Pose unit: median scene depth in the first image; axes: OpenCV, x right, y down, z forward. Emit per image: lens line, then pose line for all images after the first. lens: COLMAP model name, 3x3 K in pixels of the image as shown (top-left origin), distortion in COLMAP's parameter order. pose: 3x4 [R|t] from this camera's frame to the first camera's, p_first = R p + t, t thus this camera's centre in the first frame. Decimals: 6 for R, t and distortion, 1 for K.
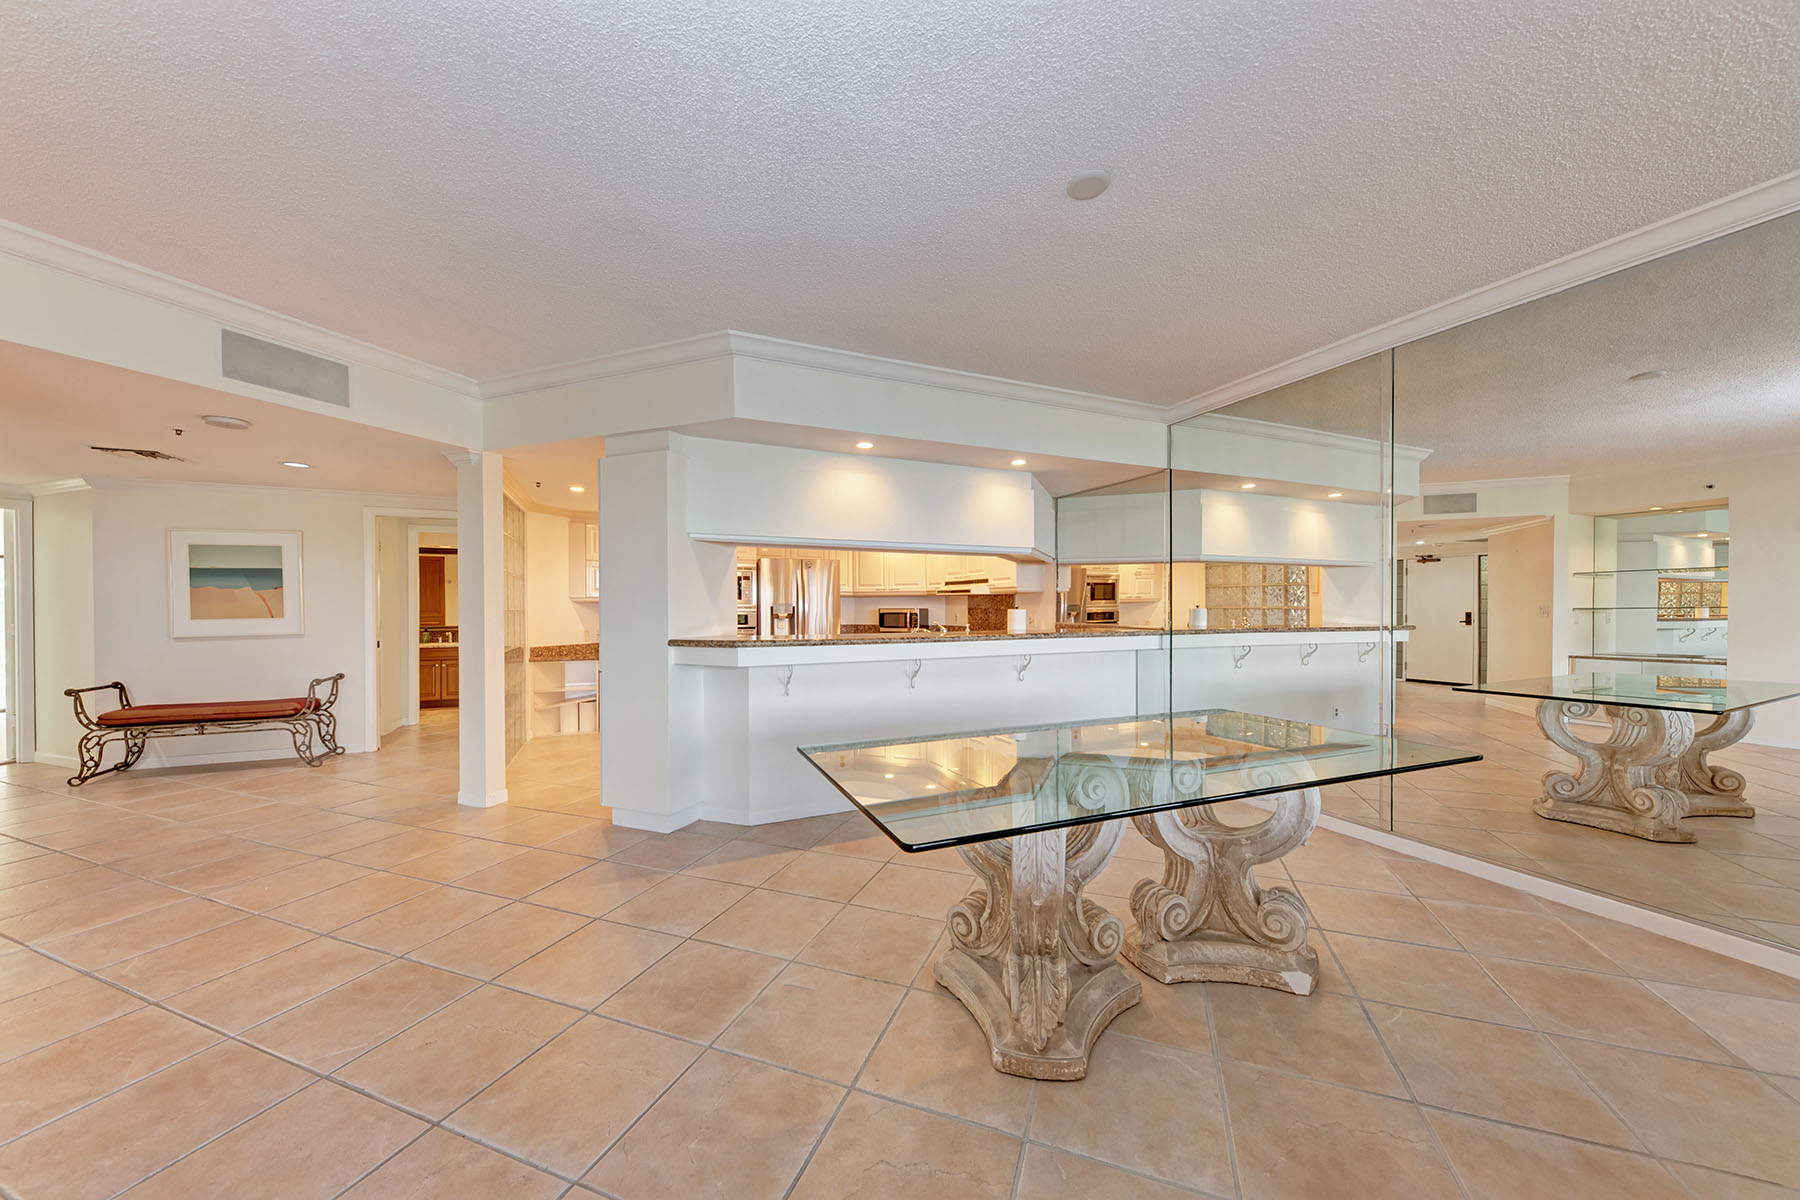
lens RADIAL K [[622.2, 0, 900.4], [0, 622.2, 614.3], [0, 0, 1]] dist [0.002135, -0.000583]
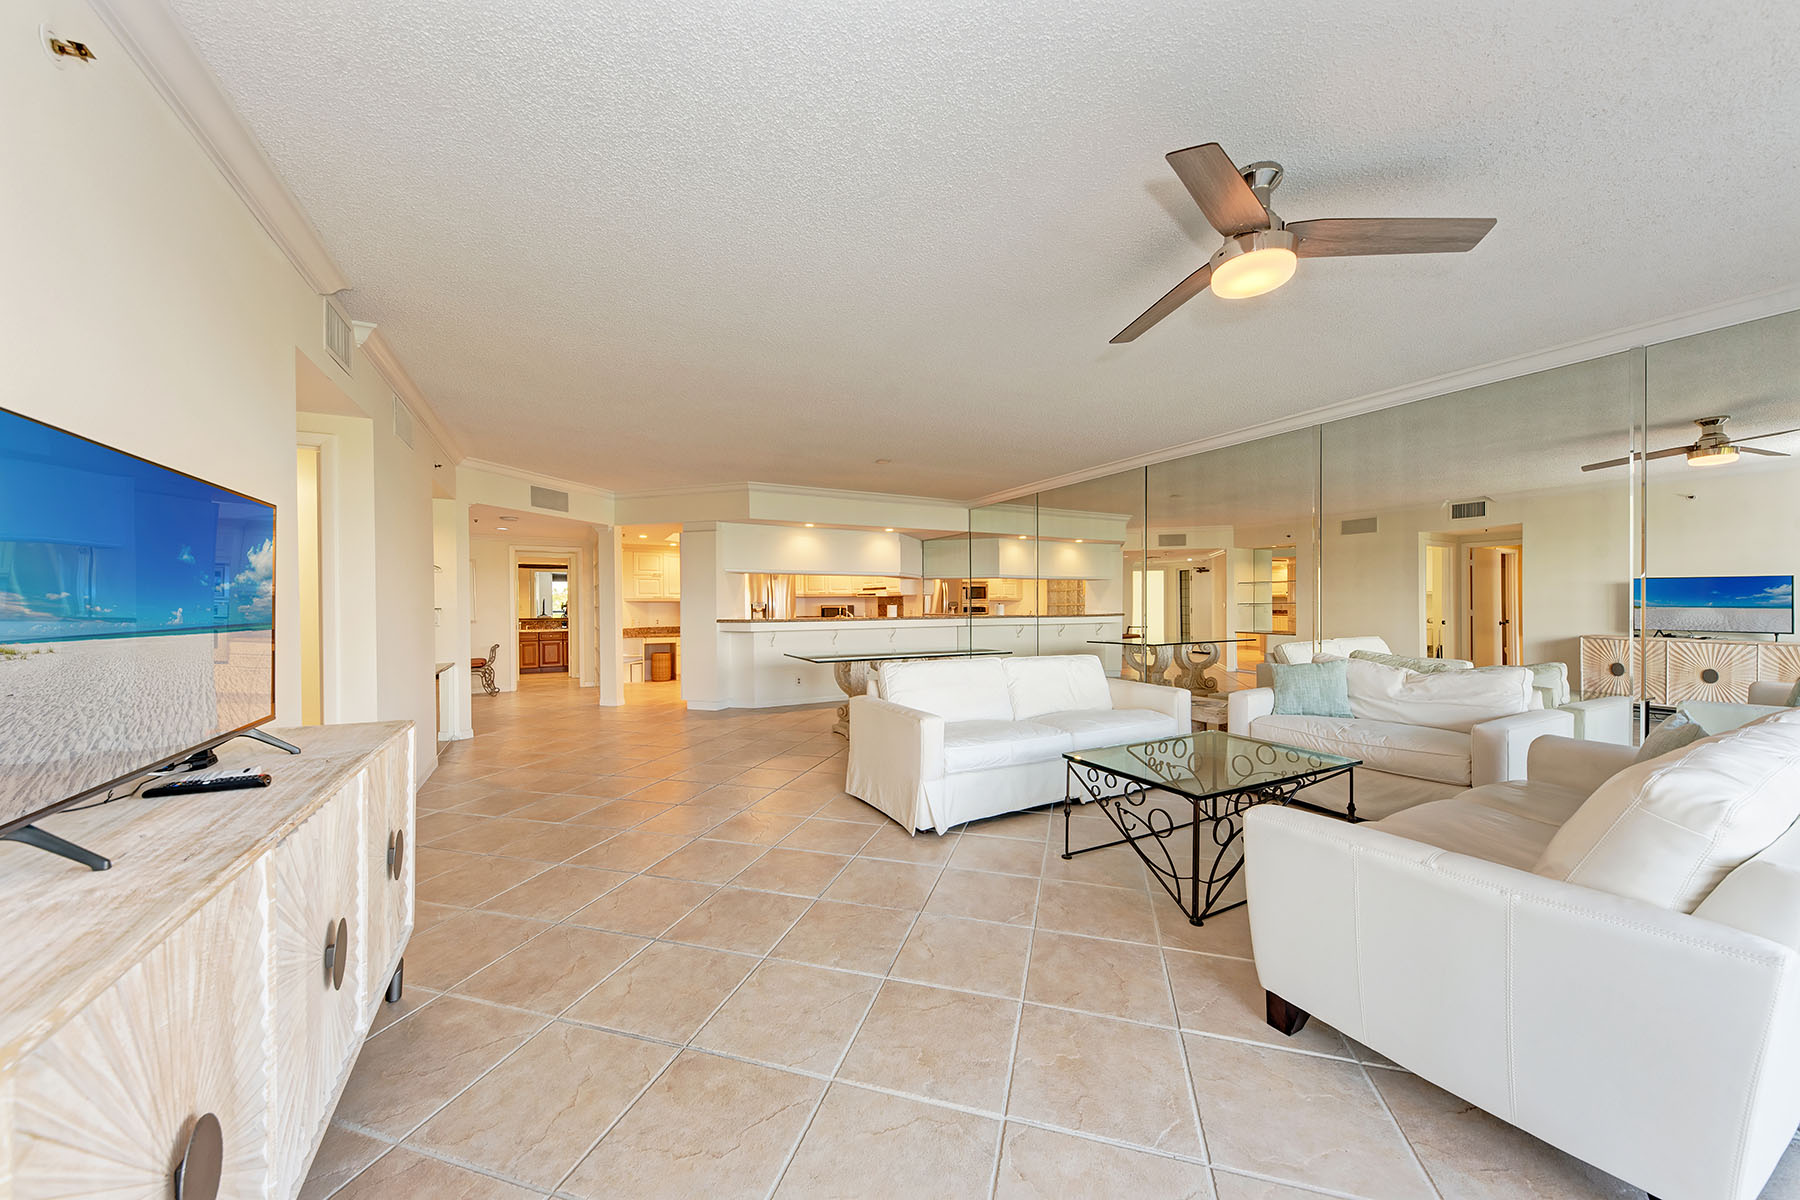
lens RADIAL K [[622.2, 0, 898.2], [0, 622.2, 606.8], [0, 0, 1]] dist [0.002135, -0.000583]
pose [[0.997260, -0.002569, 0.073927, 0.058292], [0.003079, 0.999972, -0.006793, 0.008048], [-0.073907, 0.007002, 0.997241, -0.759622]]
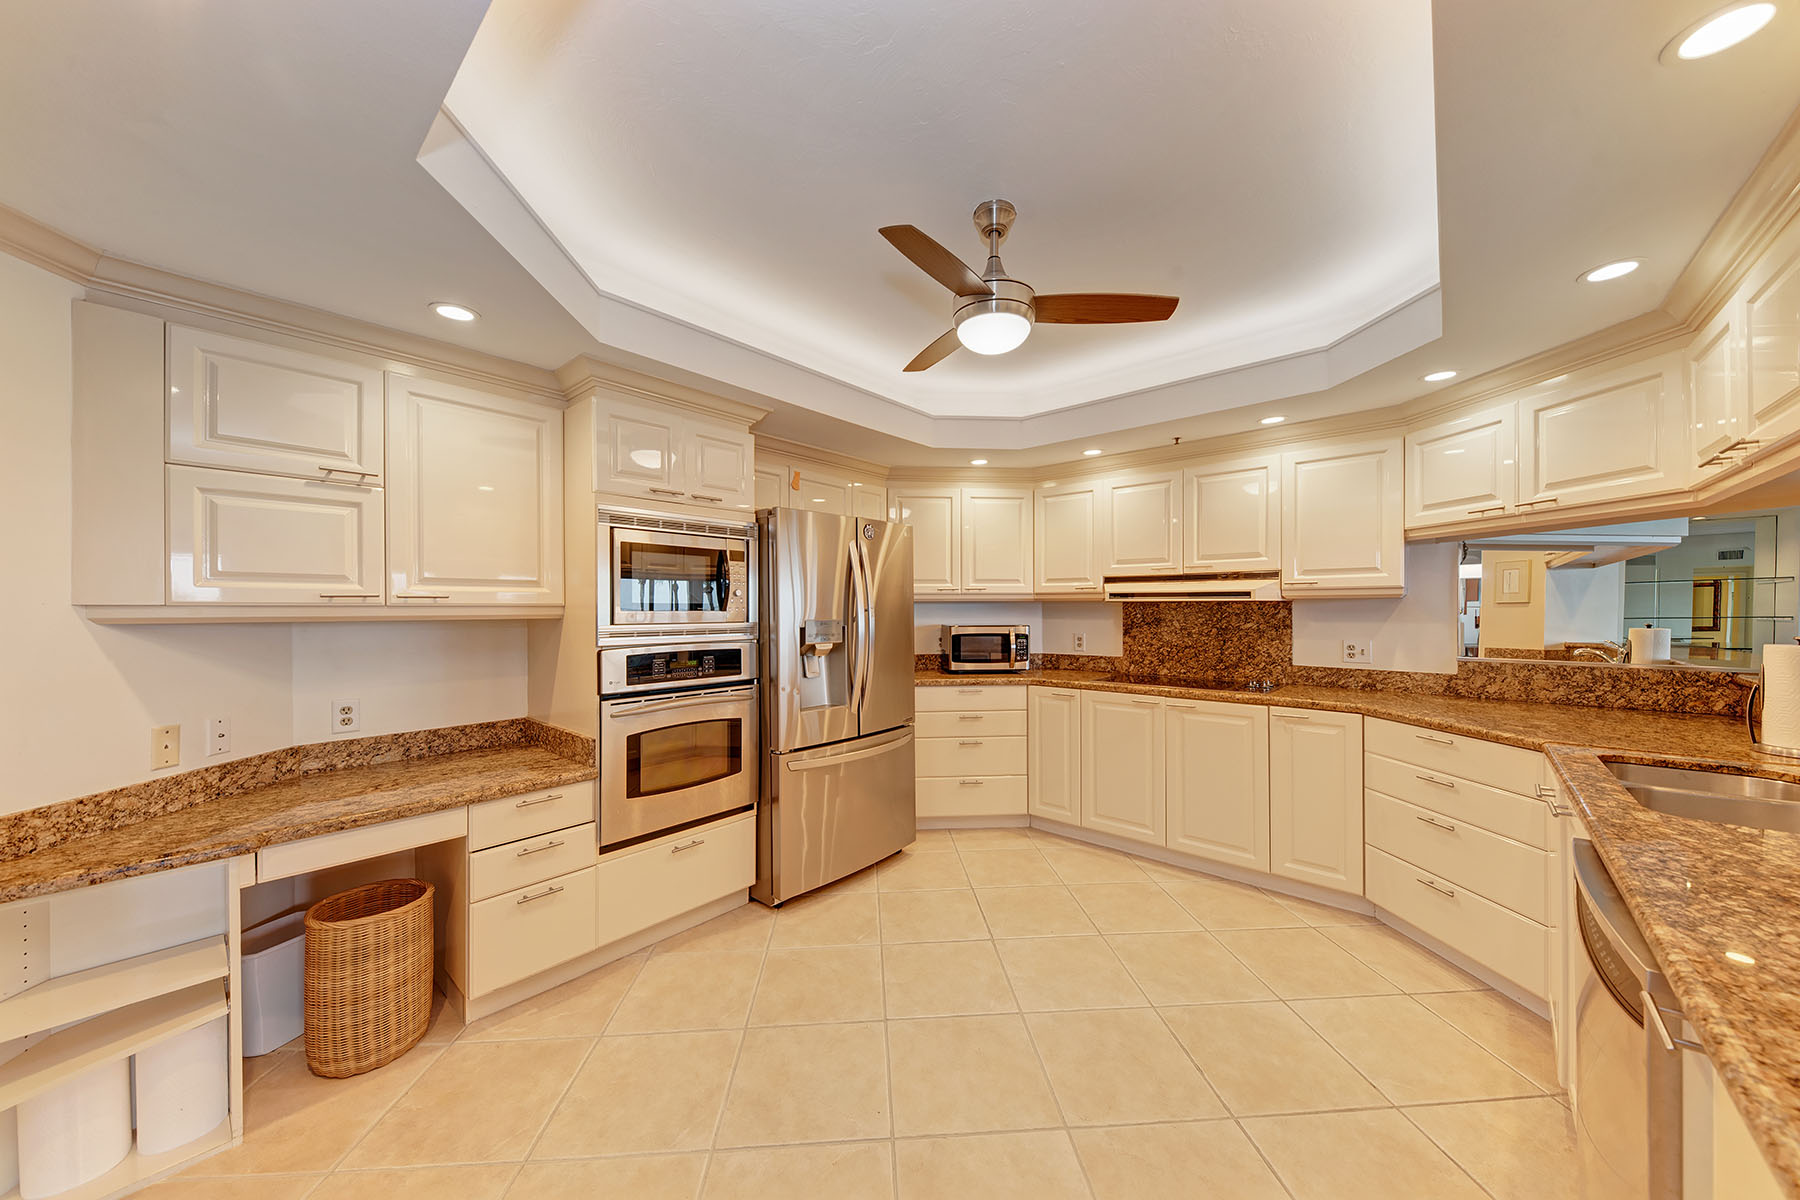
lens RADIAL K [[622.2, 0, 898.2], [0, 622.2, 607.0], [0, 0, 1]] dist [0.002135, -0.000583]
pose [[0.913342, -0.001618, 0.407191, -0.400130], [0.006818, 0.999913, -0.011318, -0.026879], [-0.407137, 0.013113, 0.913273, 0.766327]]
